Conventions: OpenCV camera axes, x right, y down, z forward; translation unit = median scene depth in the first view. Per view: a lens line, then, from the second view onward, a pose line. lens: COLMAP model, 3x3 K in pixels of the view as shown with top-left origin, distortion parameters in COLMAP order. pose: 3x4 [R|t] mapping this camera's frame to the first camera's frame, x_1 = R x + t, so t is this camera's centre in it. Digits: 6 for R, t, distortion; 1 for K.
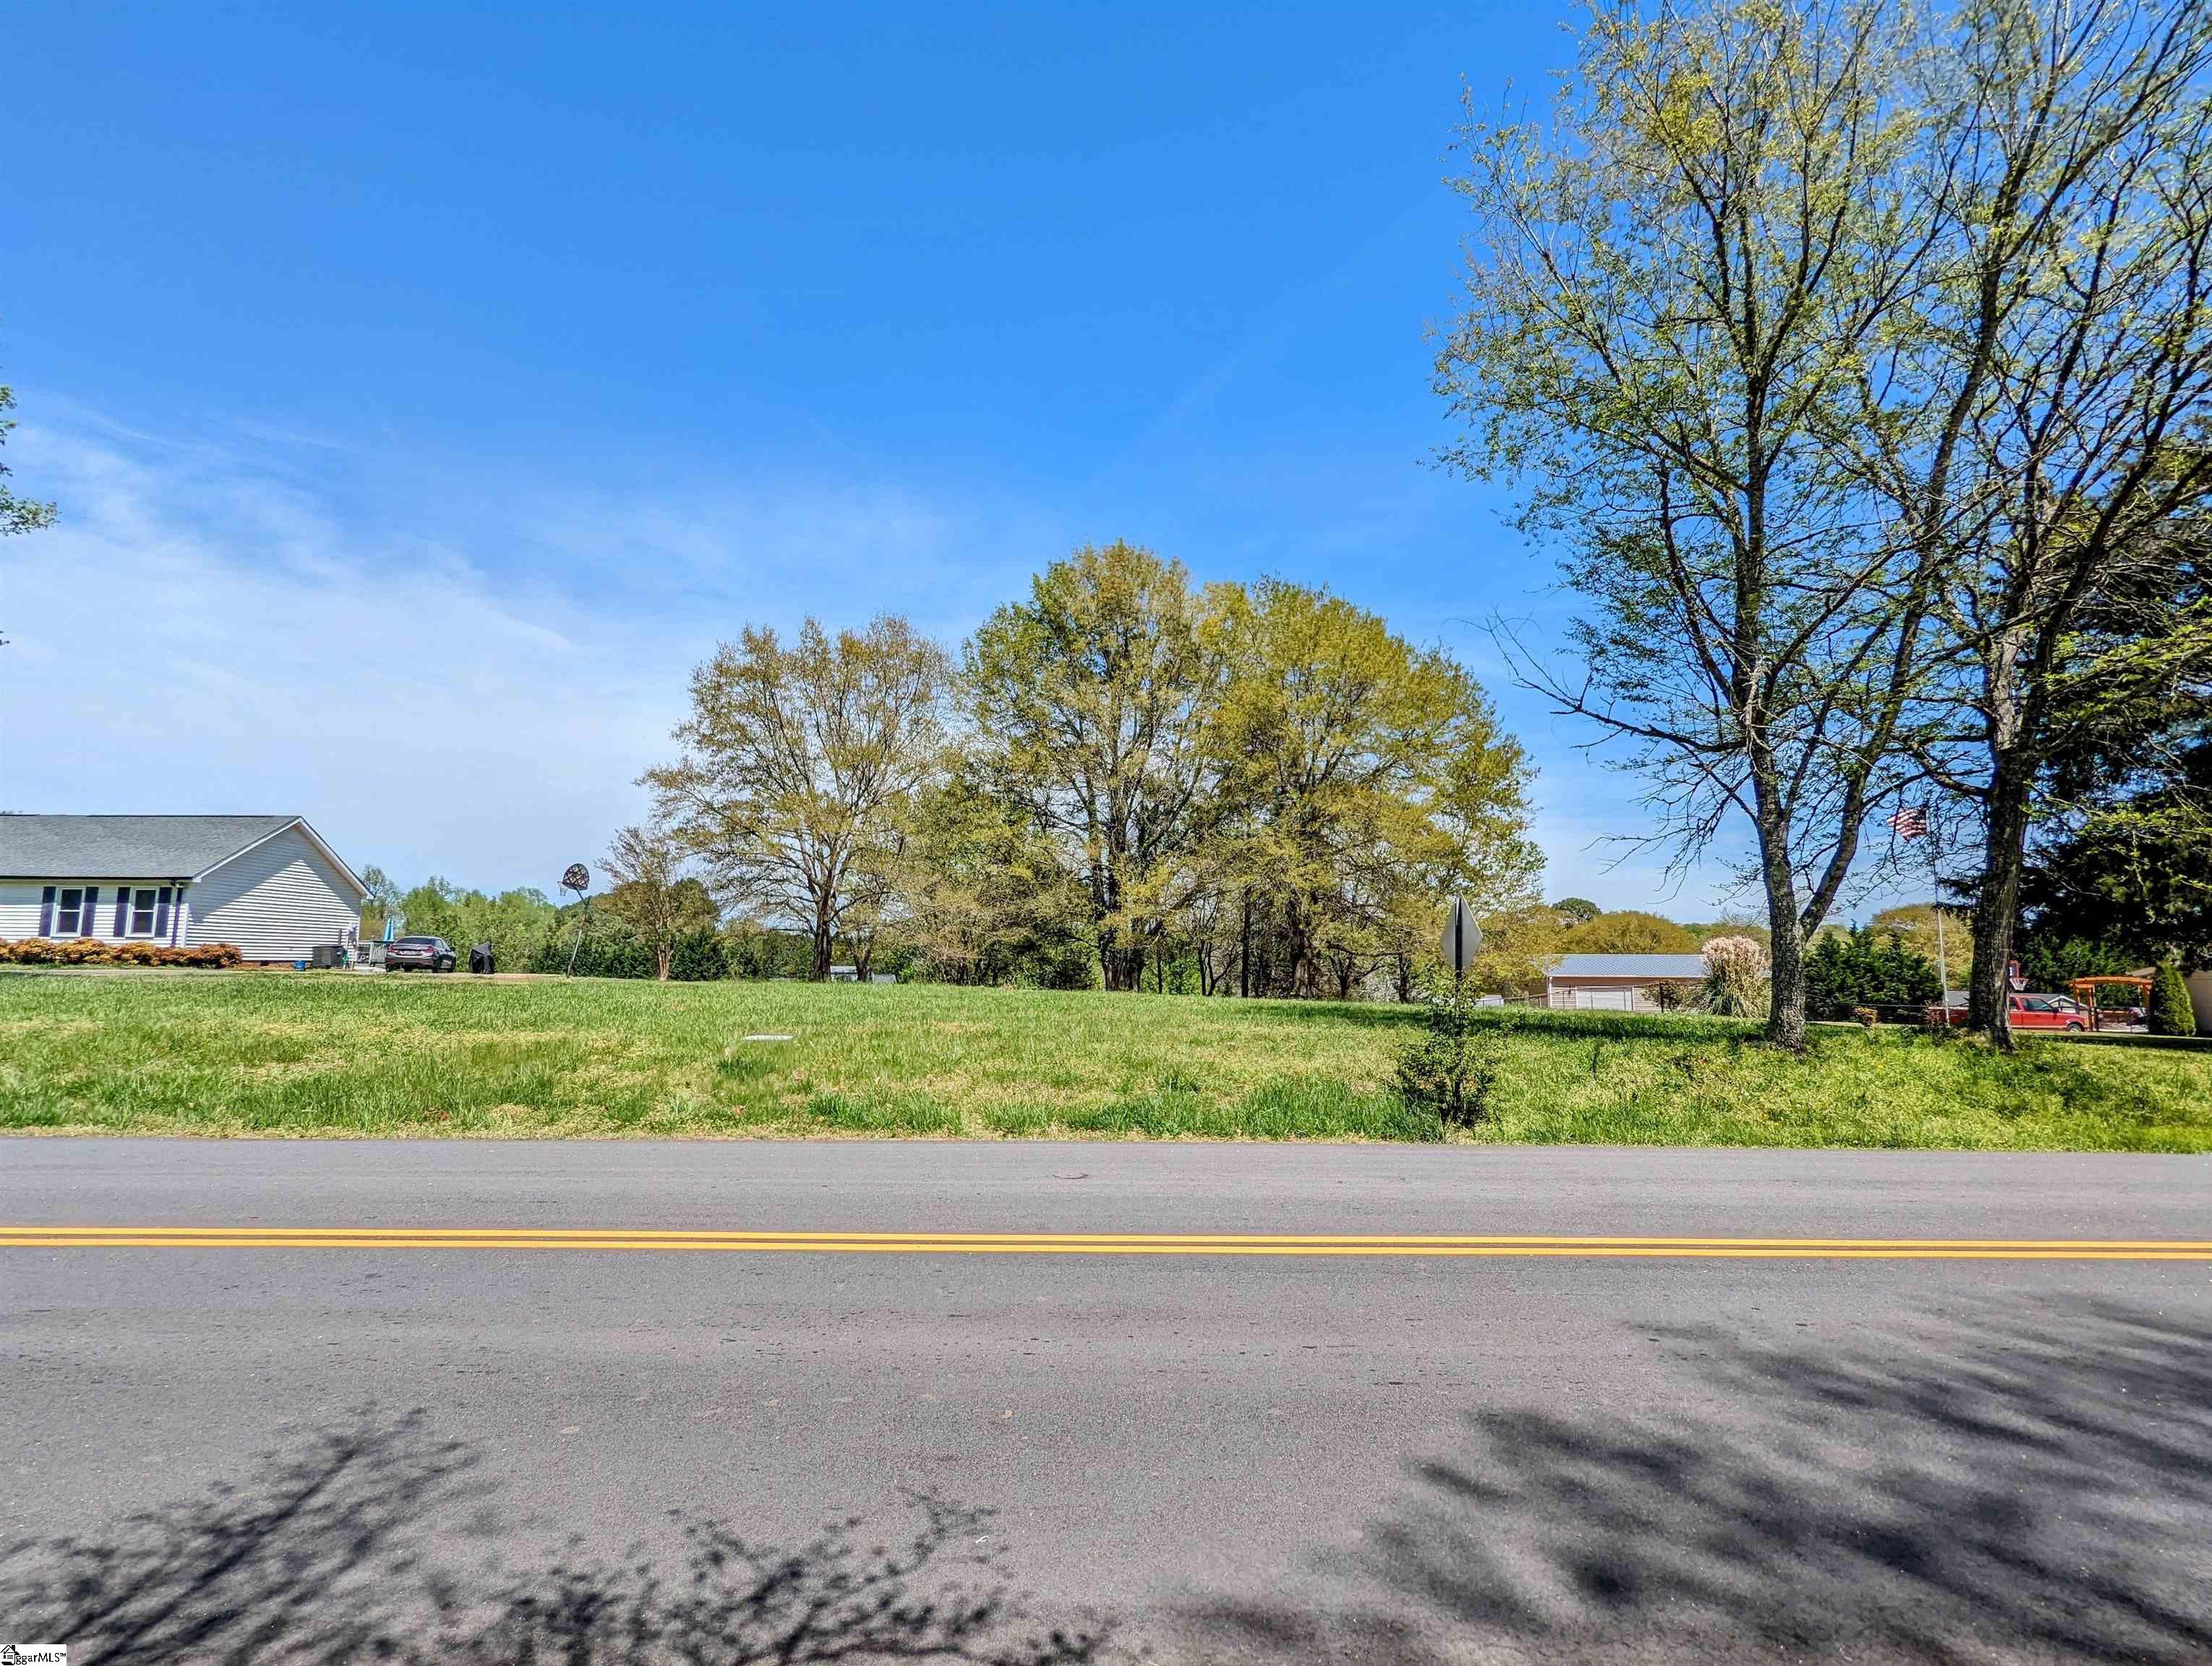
lens RADIAL K [[1039.5, 0, 1113.2], [0, 1039.5, 824.5], [0, 0, 1]] dist [-0.020018, 0.000246]
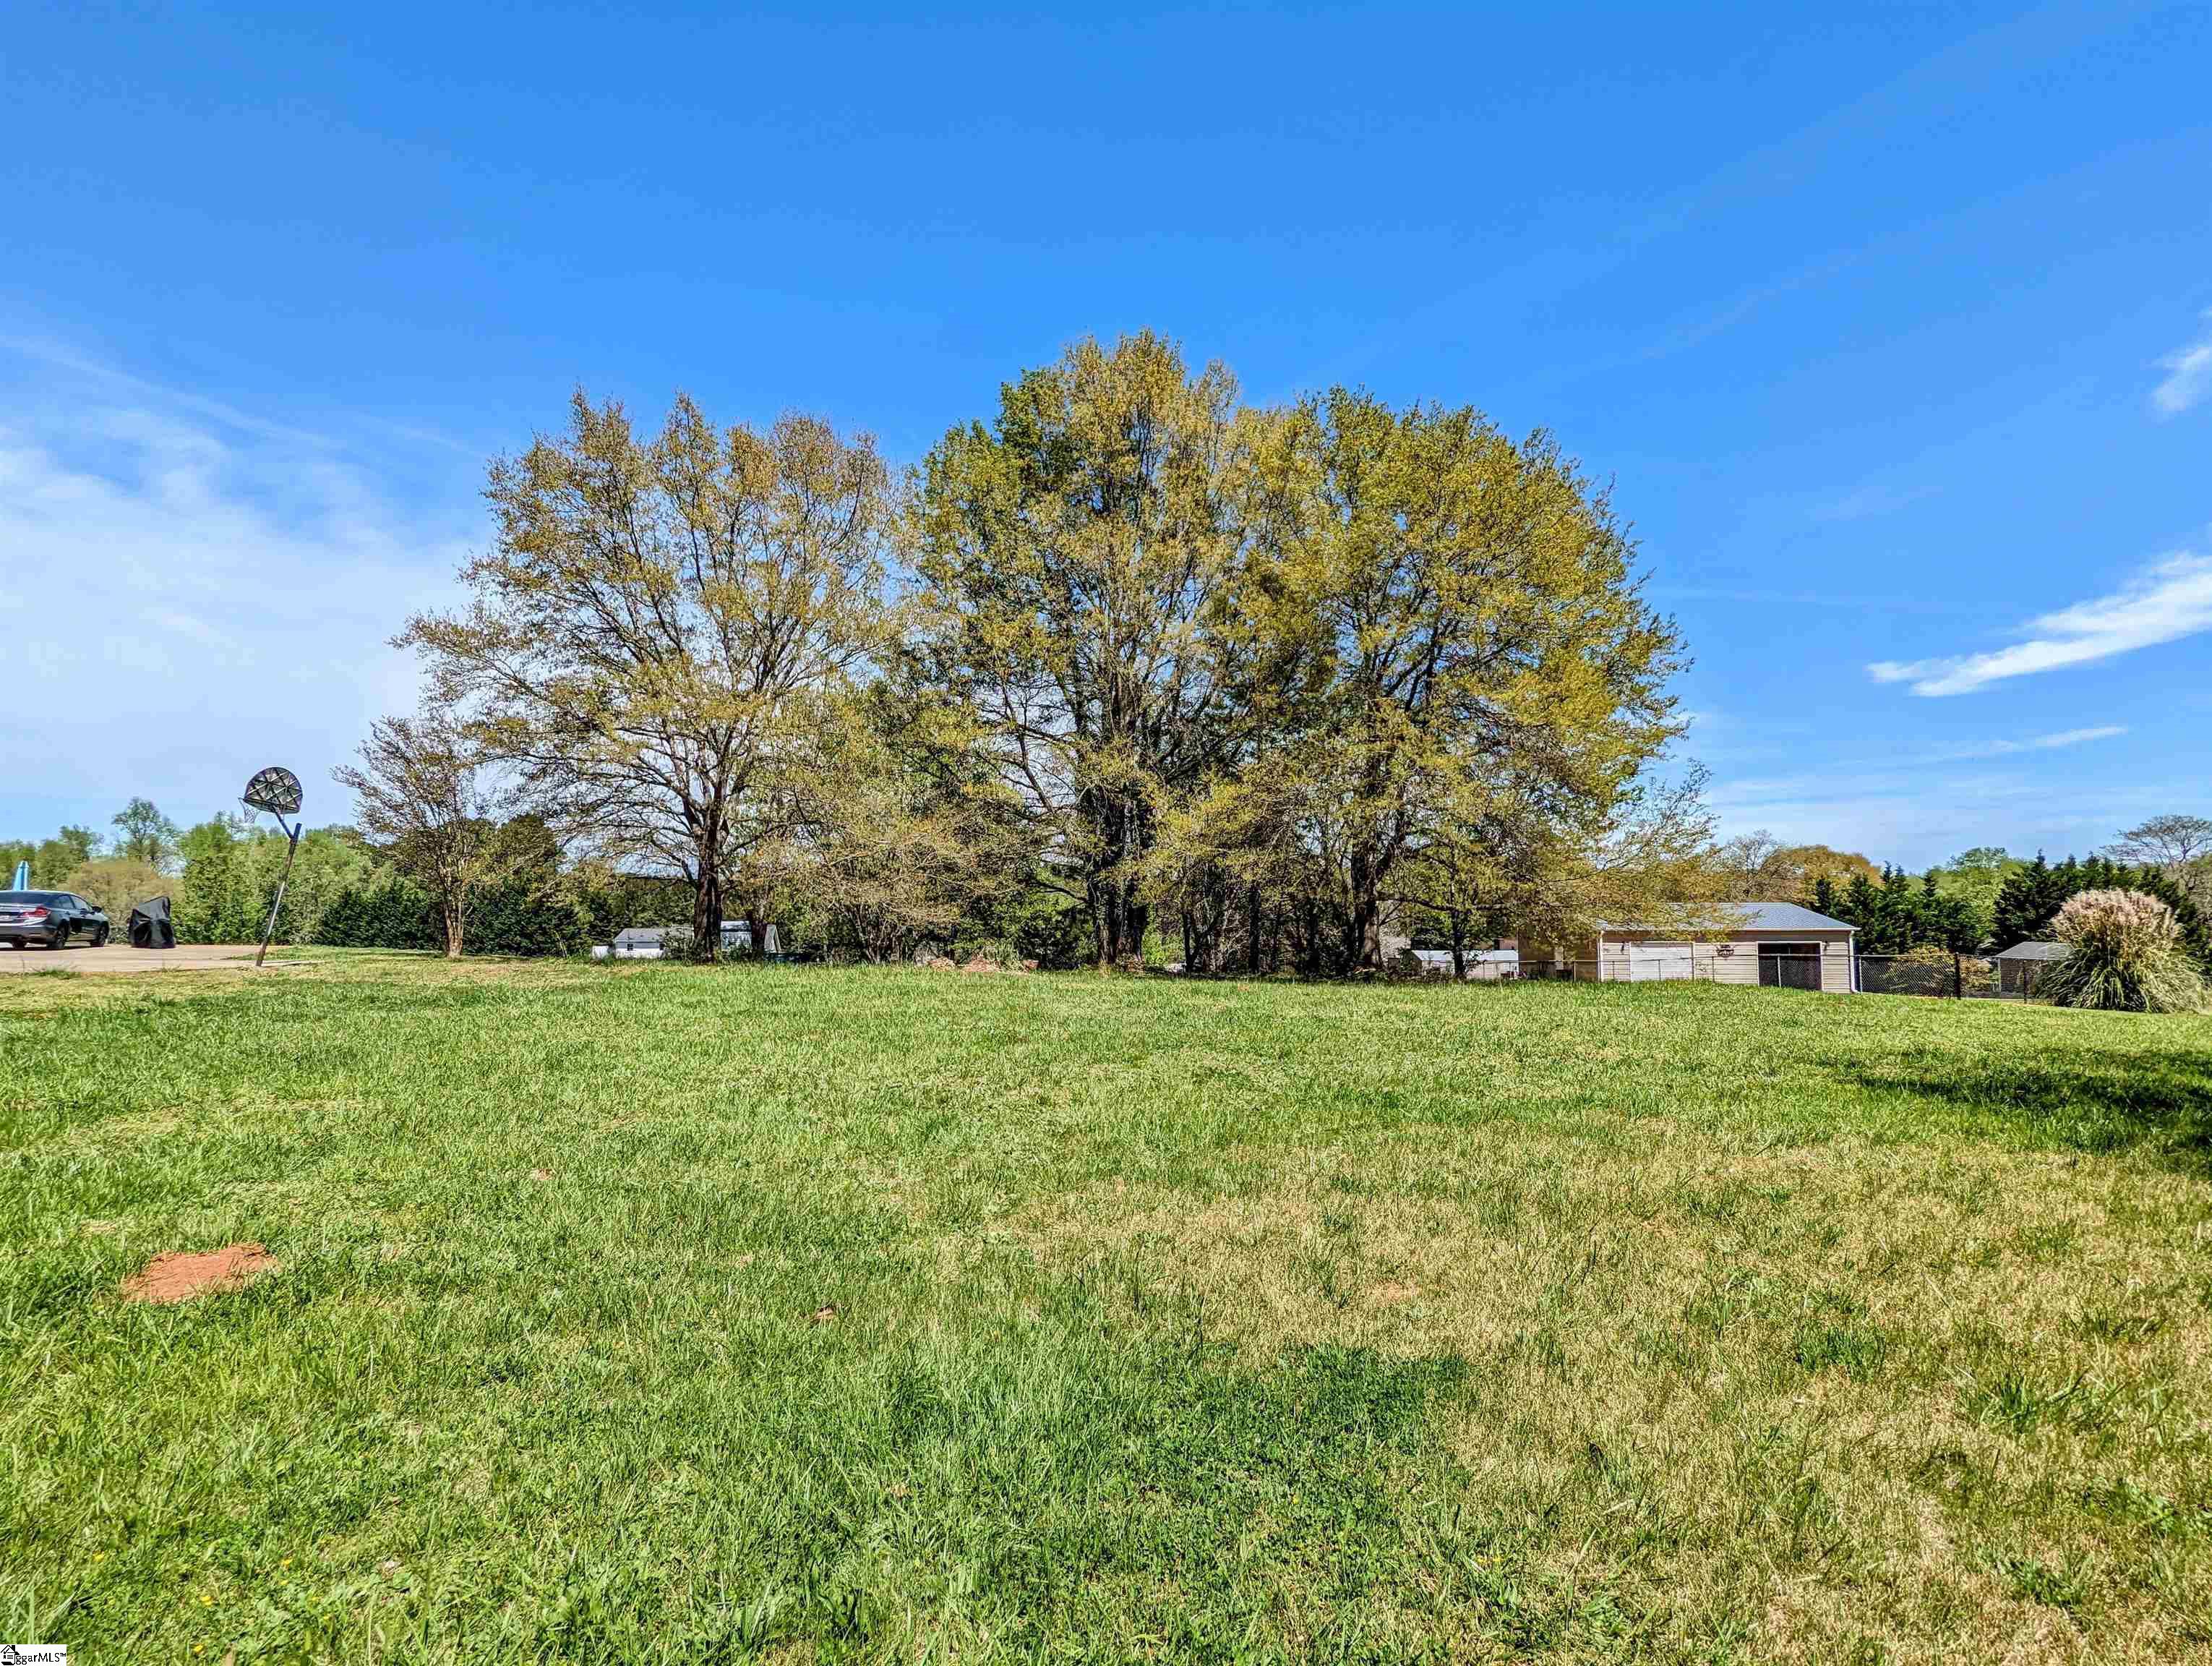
lens RADIAL K [[1039.5, 0, 1102.7], [0, 1039.5, 826.4], [0, 0, 1]] dist [-0.020018, 0.000246]
pose [[0.993853, 0.003999, 0.110635, -0.101797], [-0.010412, 0.998294, 0.057449, 0.027752], [-0.110216, -0.058247, 0.992199, 0.316614]]
